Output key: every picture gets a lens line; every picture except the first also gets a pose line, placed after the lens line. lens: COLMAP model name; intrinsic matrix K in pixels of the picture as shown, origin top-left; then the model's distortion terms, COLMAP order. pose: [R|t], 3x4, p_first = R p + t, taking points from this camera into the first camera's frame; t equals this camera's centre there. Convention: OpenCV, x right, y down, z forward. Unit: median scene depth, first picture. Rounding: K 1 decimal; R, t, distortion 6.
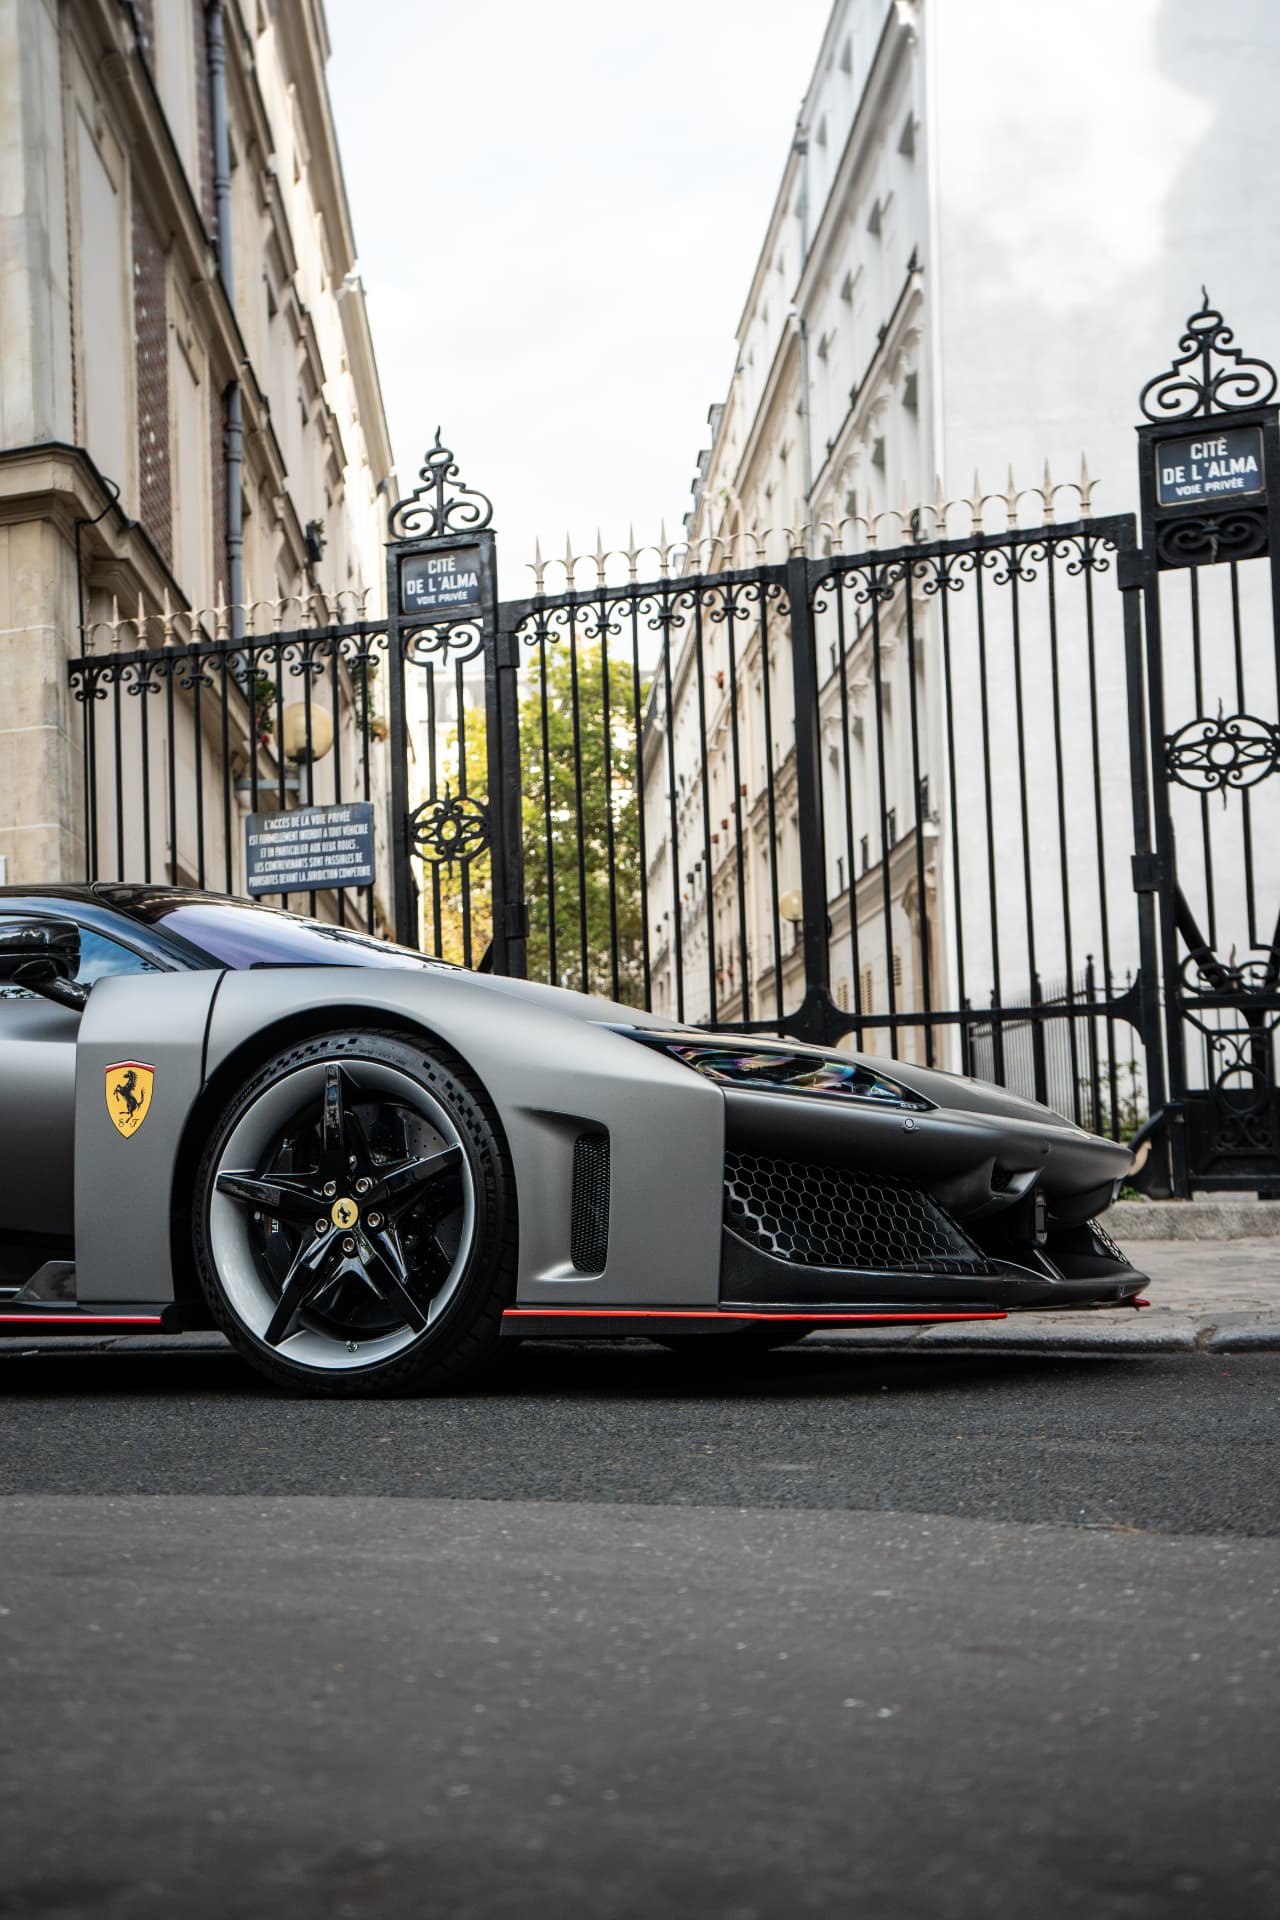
lens RADIAL K [[2387.8, 0, 648.6], [0, 2387.8, 946.3], [0, 0, 1]] dist [0.195488, 0.000000]
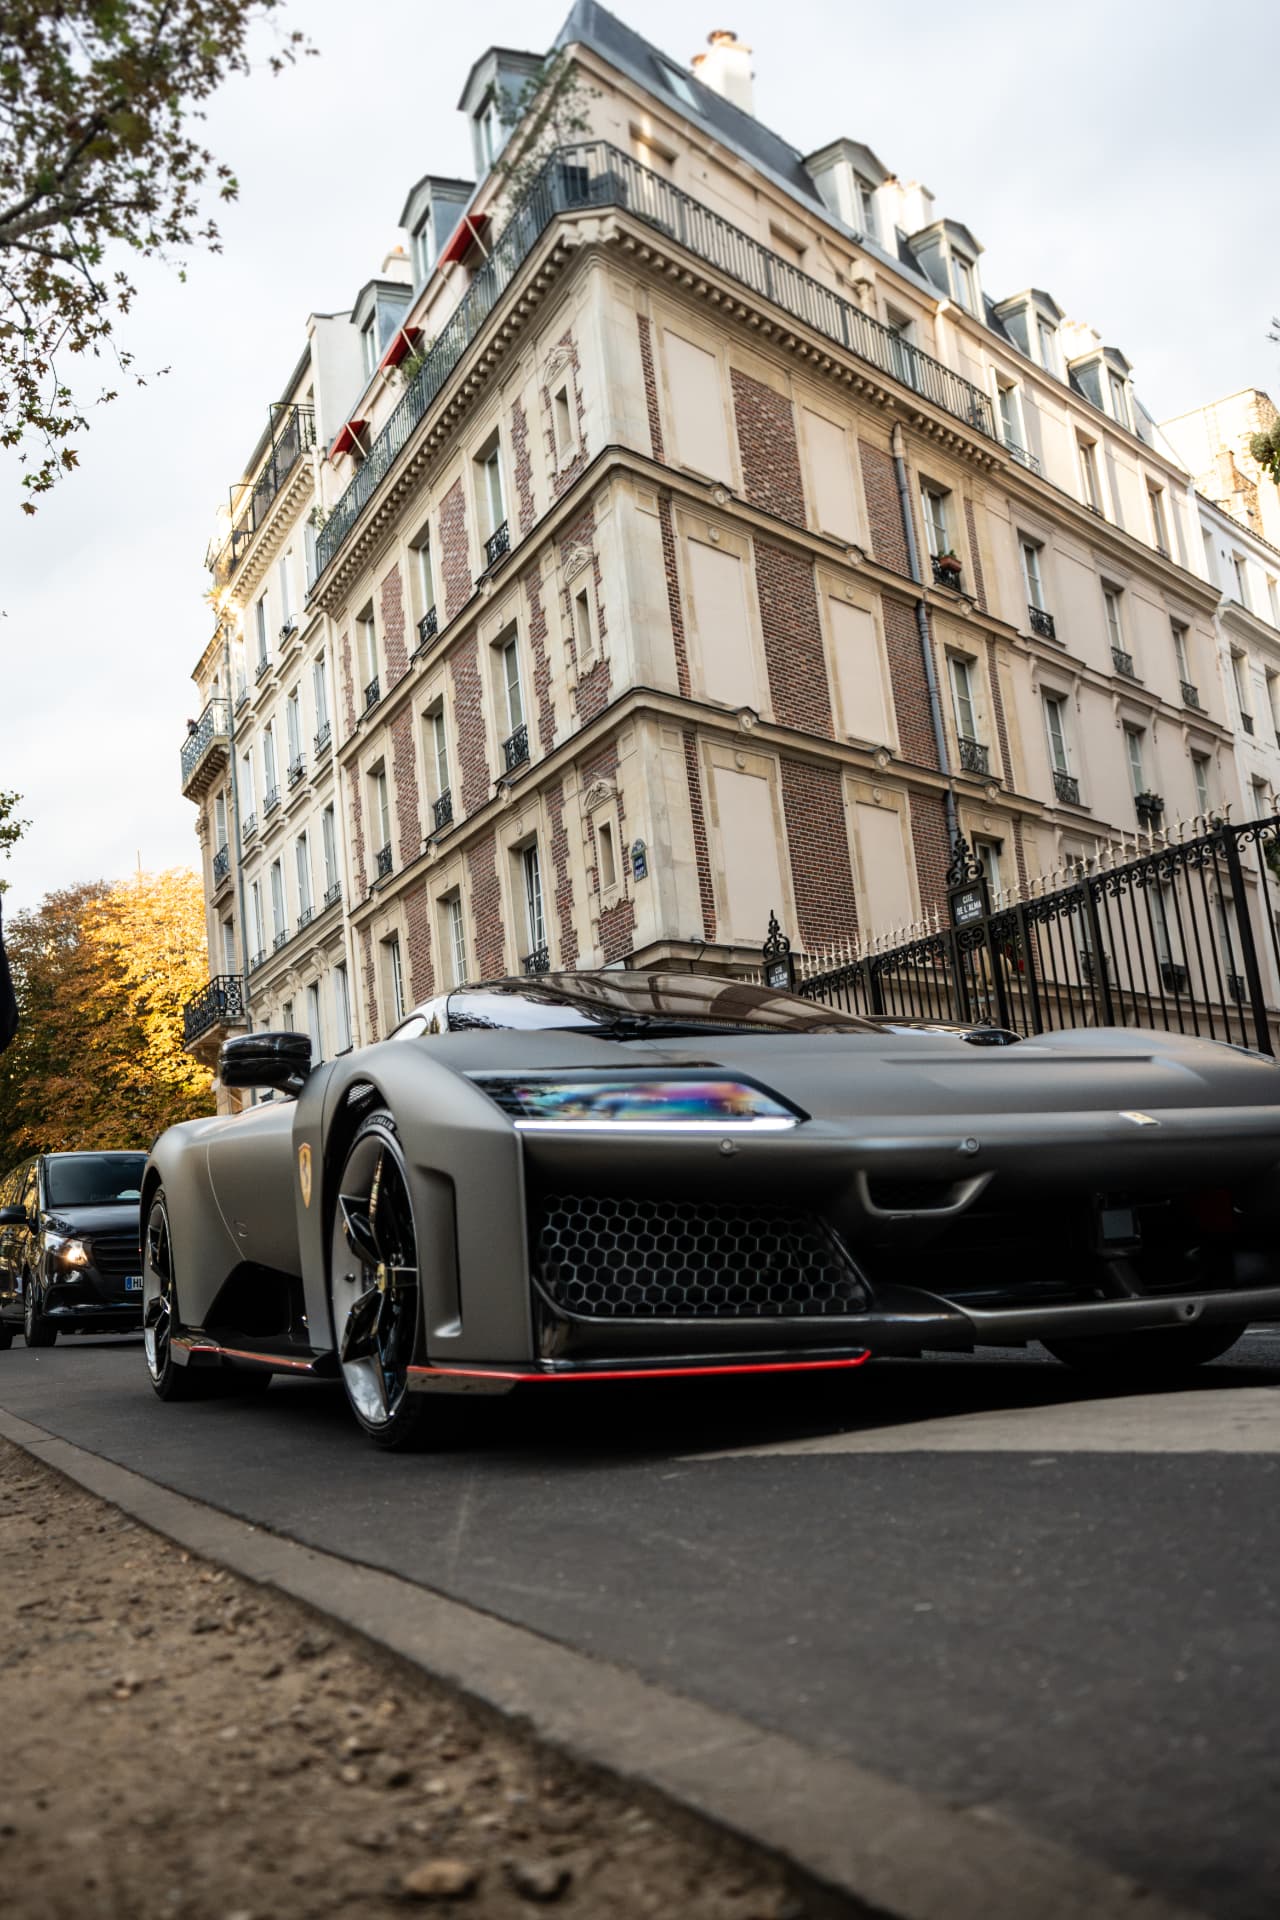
lens RADIAL K [[1804.6, 0, 649.9], [0, 1804.6, 942.6], [0, 0, 1]] dist [-0.031000, 0.000000]
pose [[0.749246, -0.154058, -0.644125, 0.959767], [0.139955, 0.987436, -0.073373, -0.074840], [0.647336, -0.035174, 0.761393, -0.410352]]
